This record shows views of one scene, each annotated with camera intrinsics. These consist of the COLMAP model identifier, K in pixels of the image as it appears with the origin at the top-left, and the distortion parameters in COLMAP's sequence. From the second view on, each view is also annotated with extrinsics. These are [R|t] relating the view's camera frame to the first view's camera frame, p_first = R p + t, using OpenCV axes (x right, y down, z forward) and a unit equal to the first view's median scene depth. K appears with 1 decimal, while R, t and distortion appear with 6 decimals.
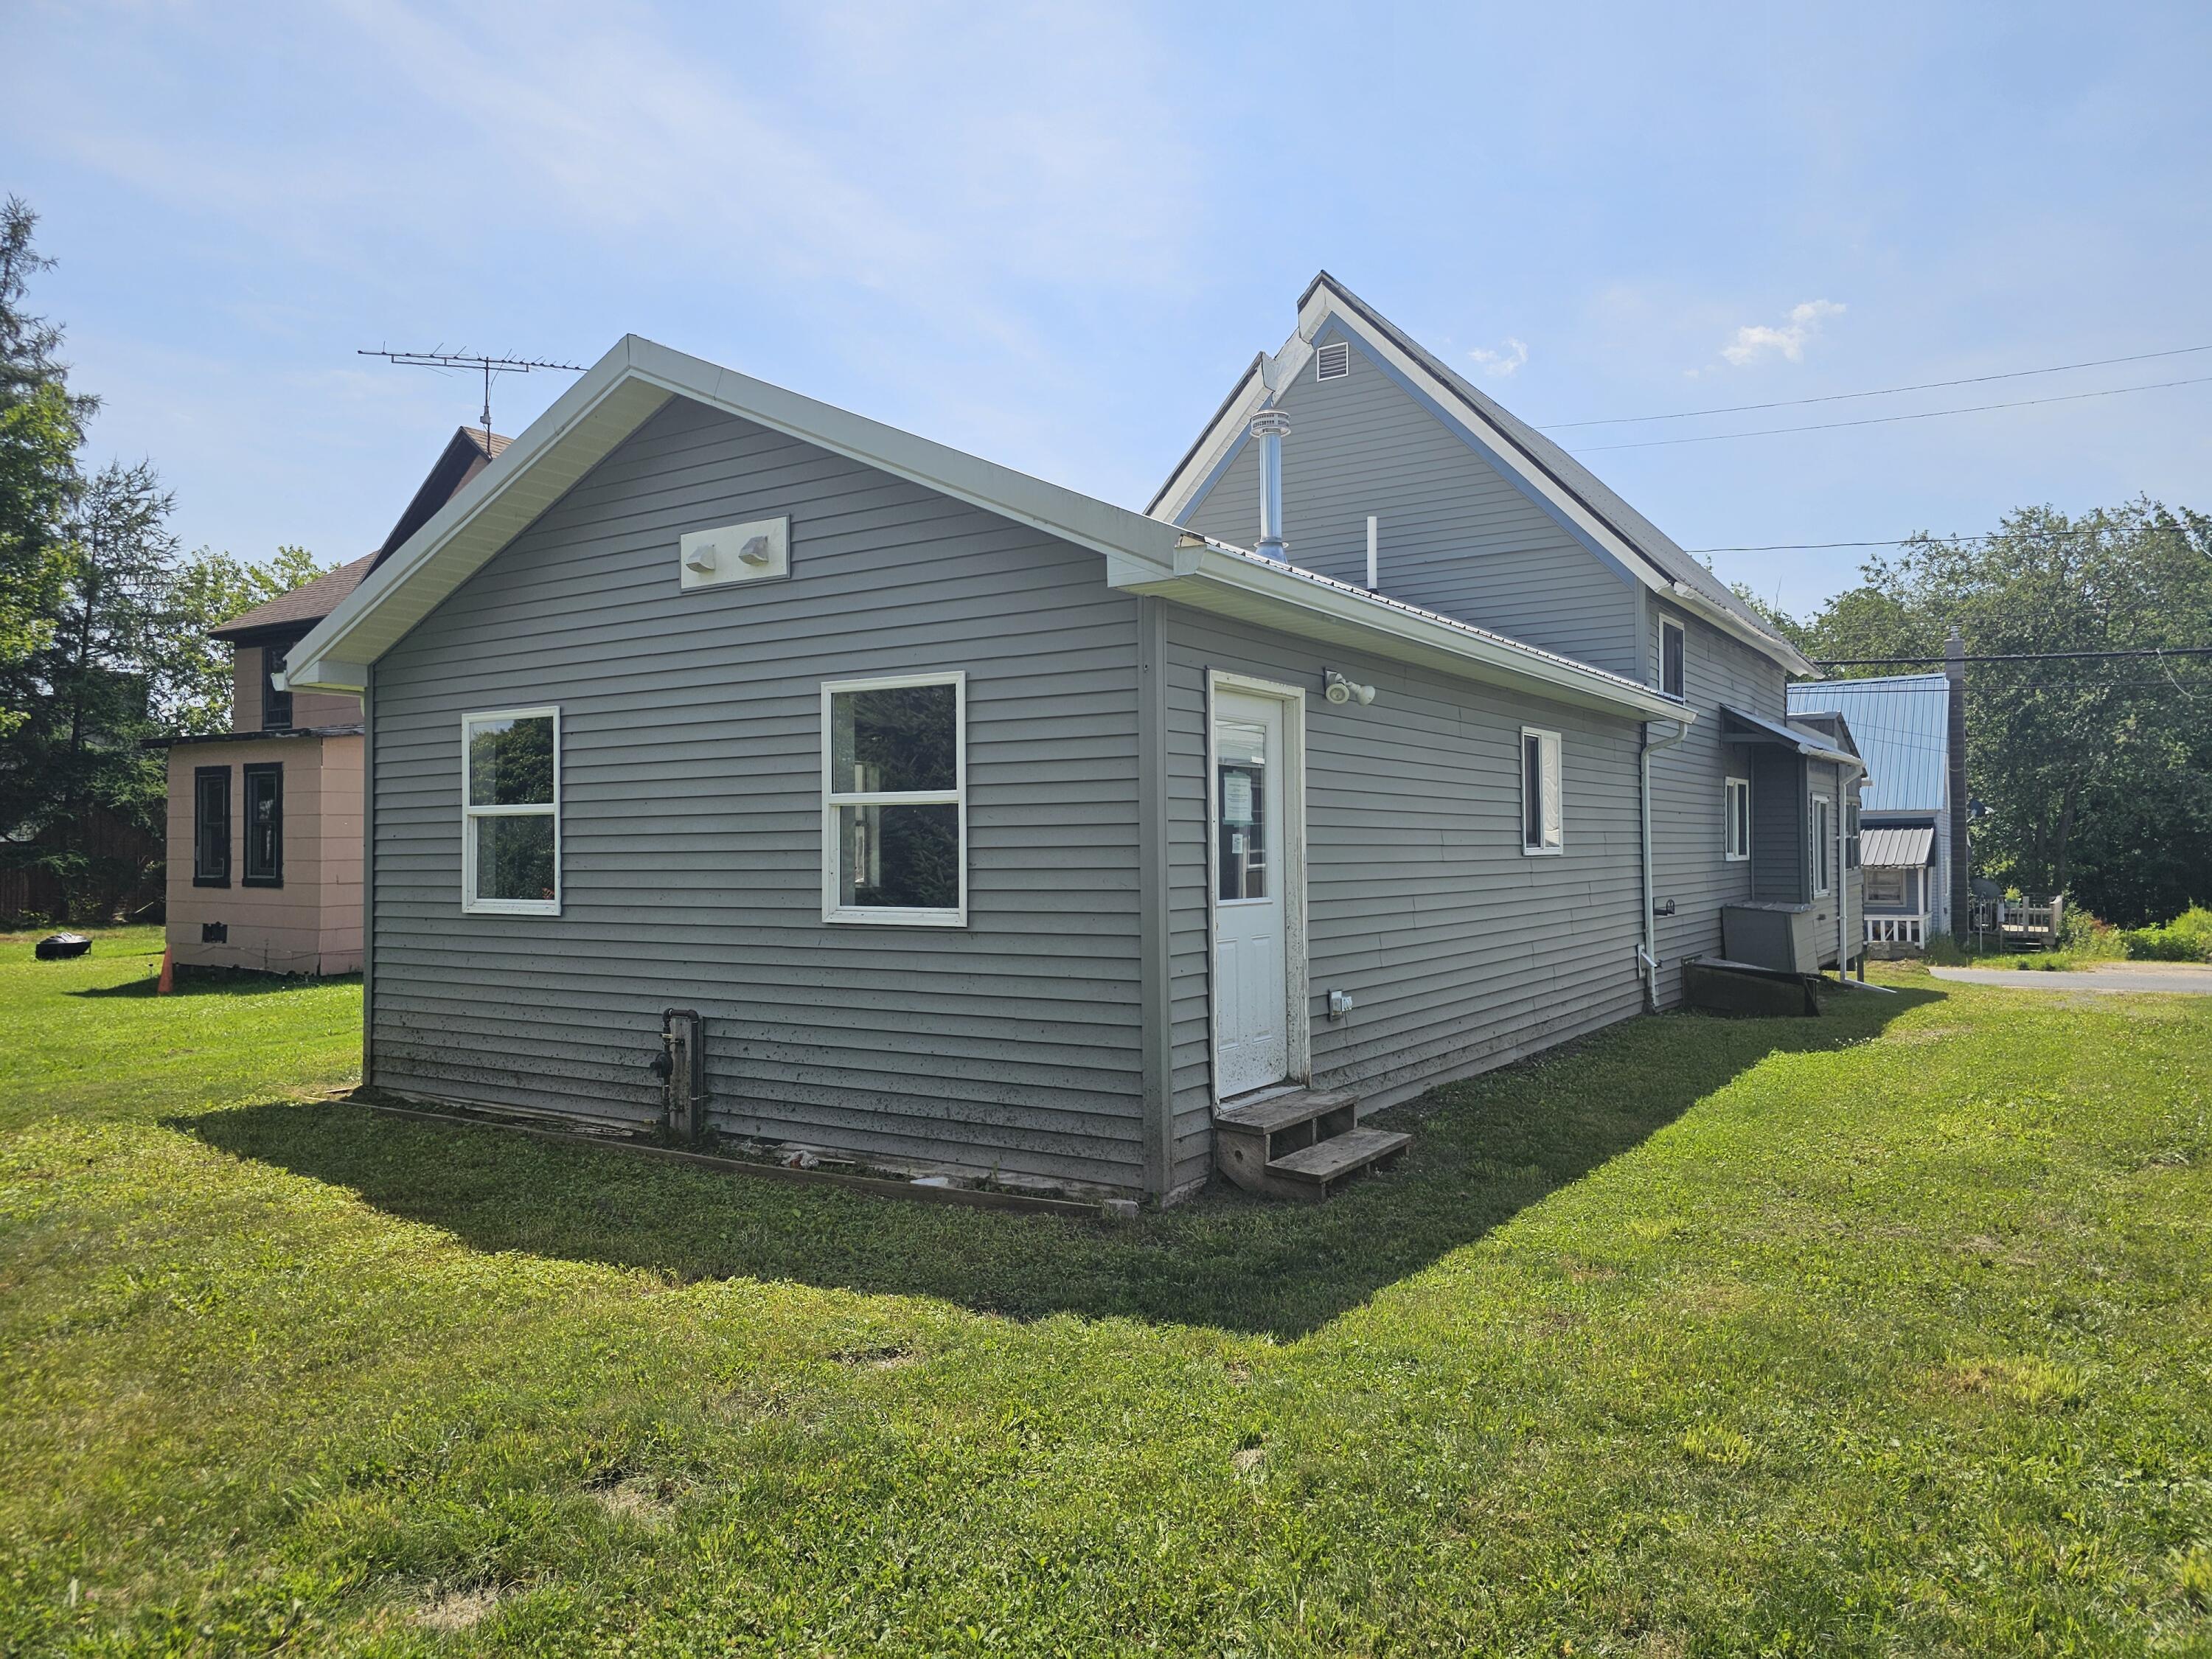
lens RADIAL K [[1524.9, 0, 1162.2], [0, 1524.9, 798.7], [0, 0, 1]] dist [0.060705, -0.113960]
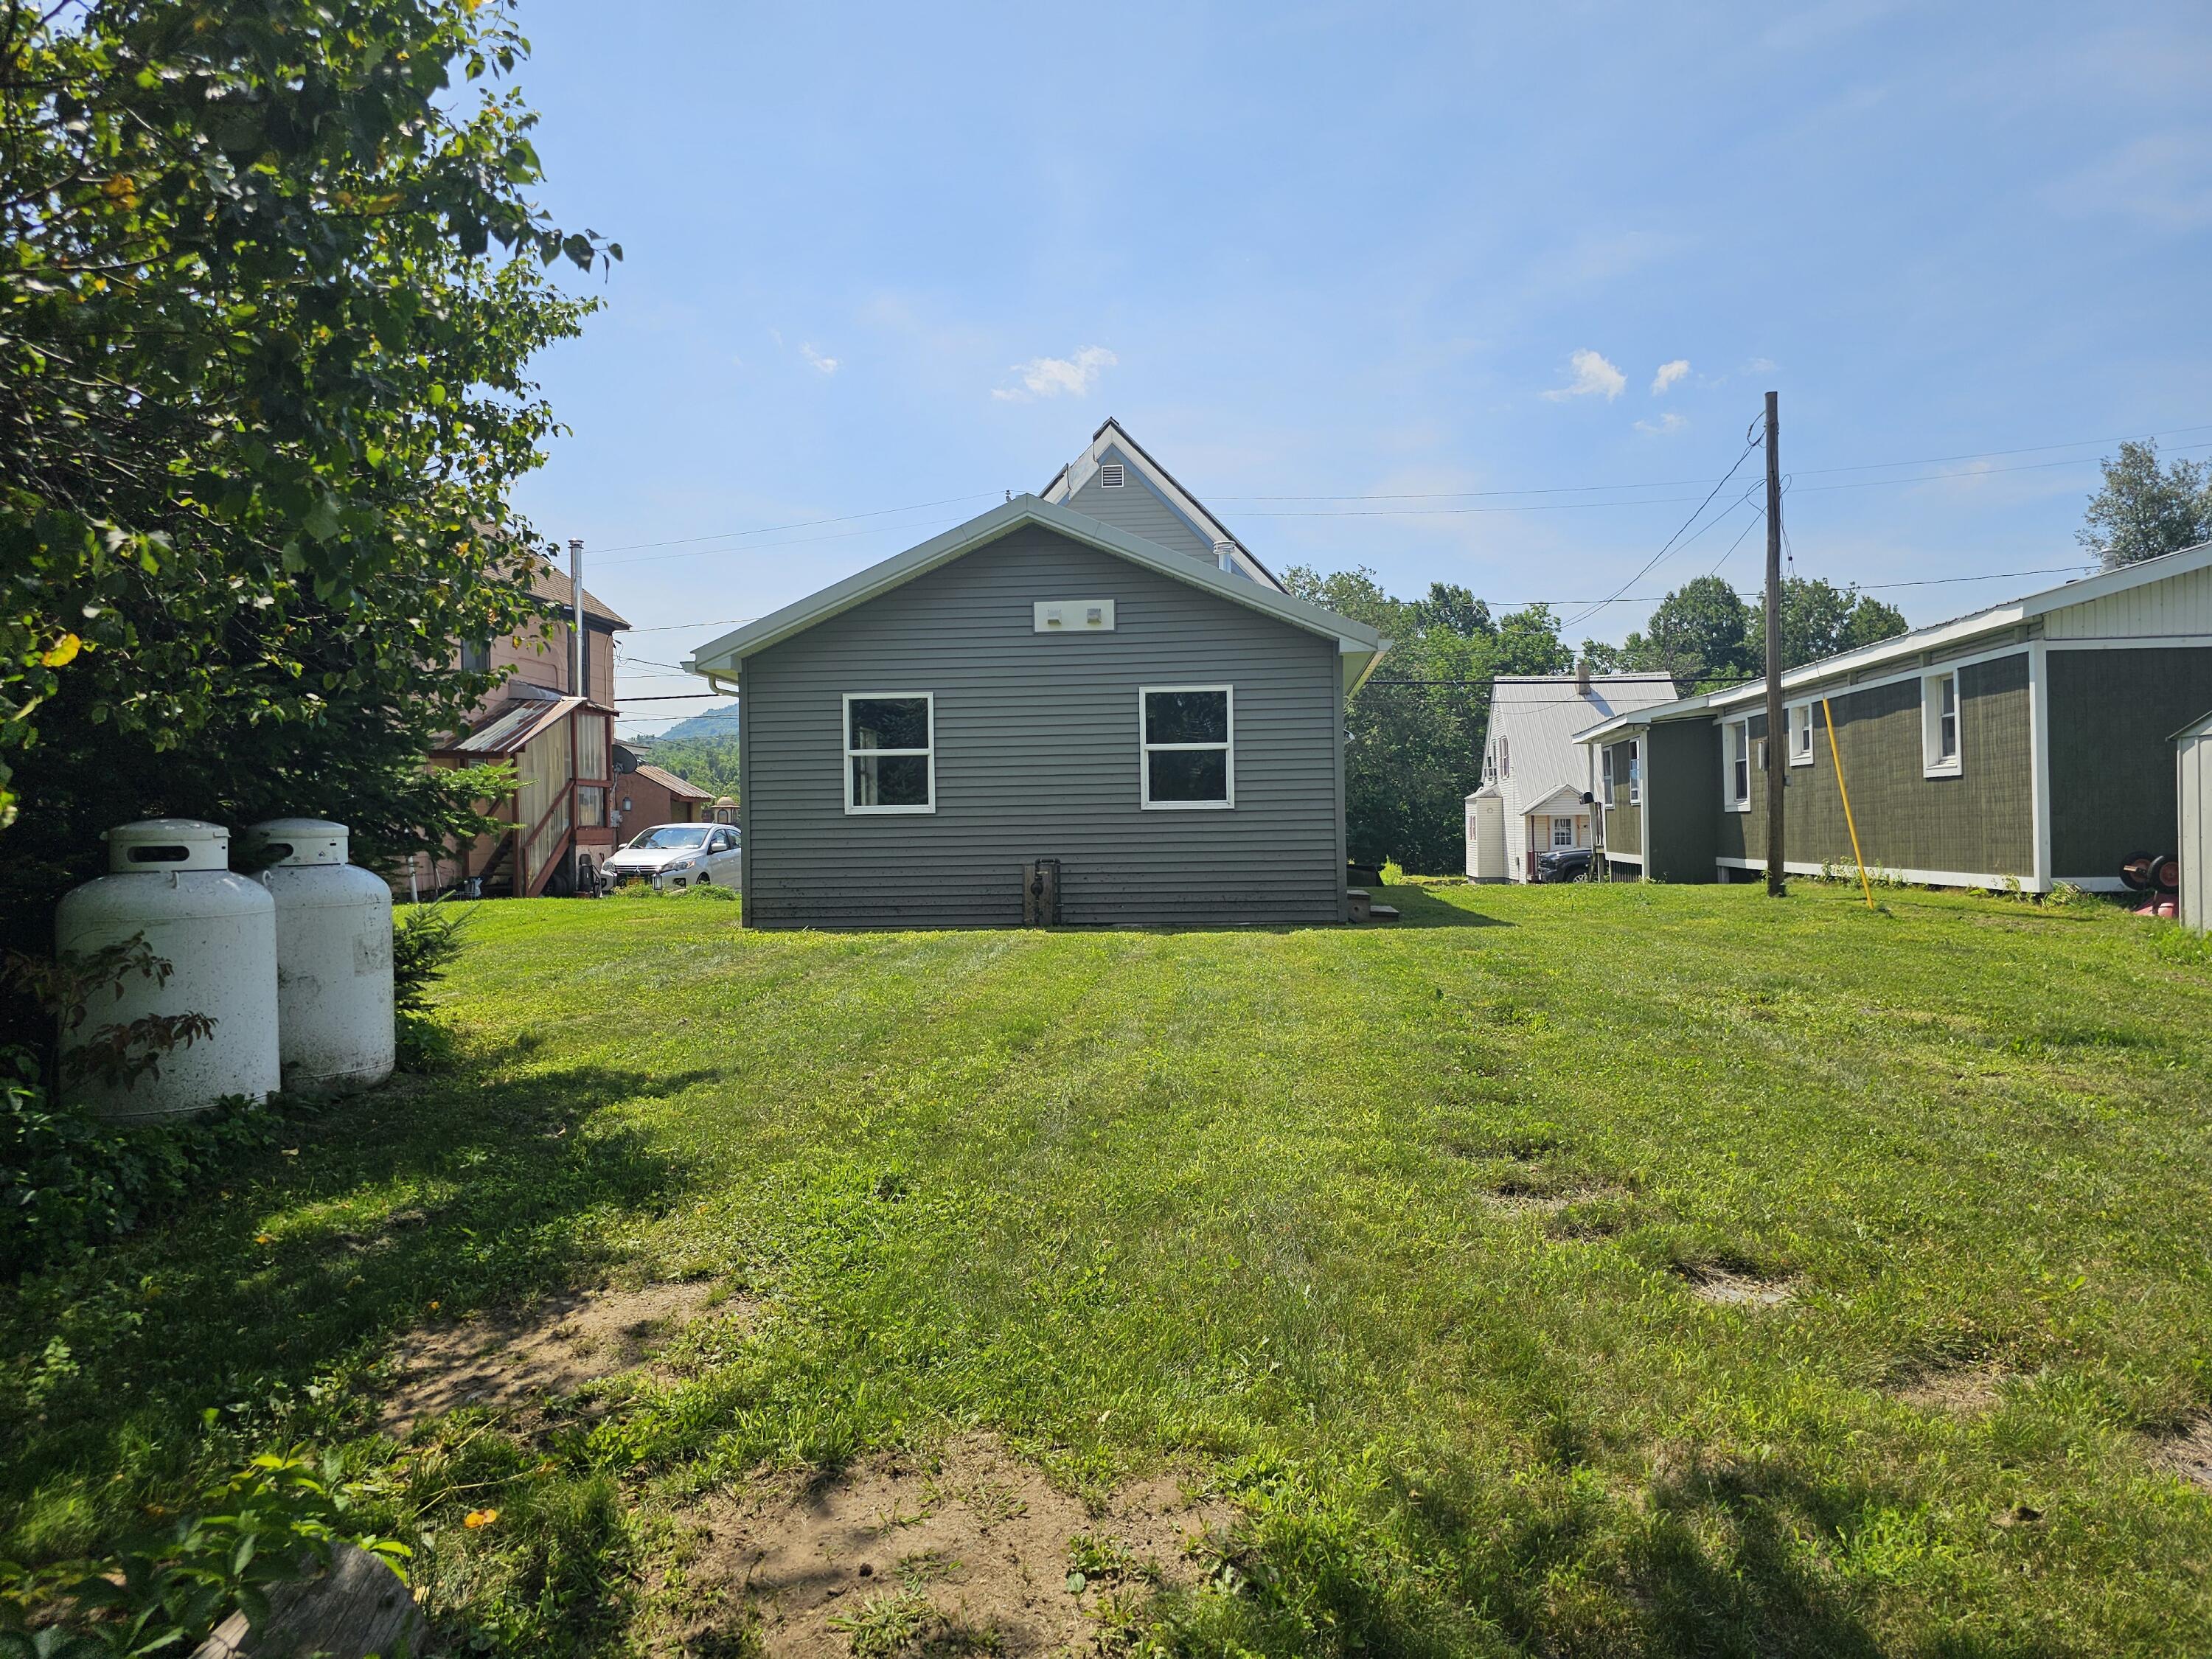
lens RADIAL K [[1524.9, 0, 1162.2], [0, 1524.9, 798.7], [0, 0, 1]] dist [0.060705, -0.113960]
pose [[0.870970, -0.001165, 0.491334, -1.128137], [-0.005220, 0.999919, 0.011623, 0.042772], [-0.491308, -0.012689, 0.870894, -0.698494]]
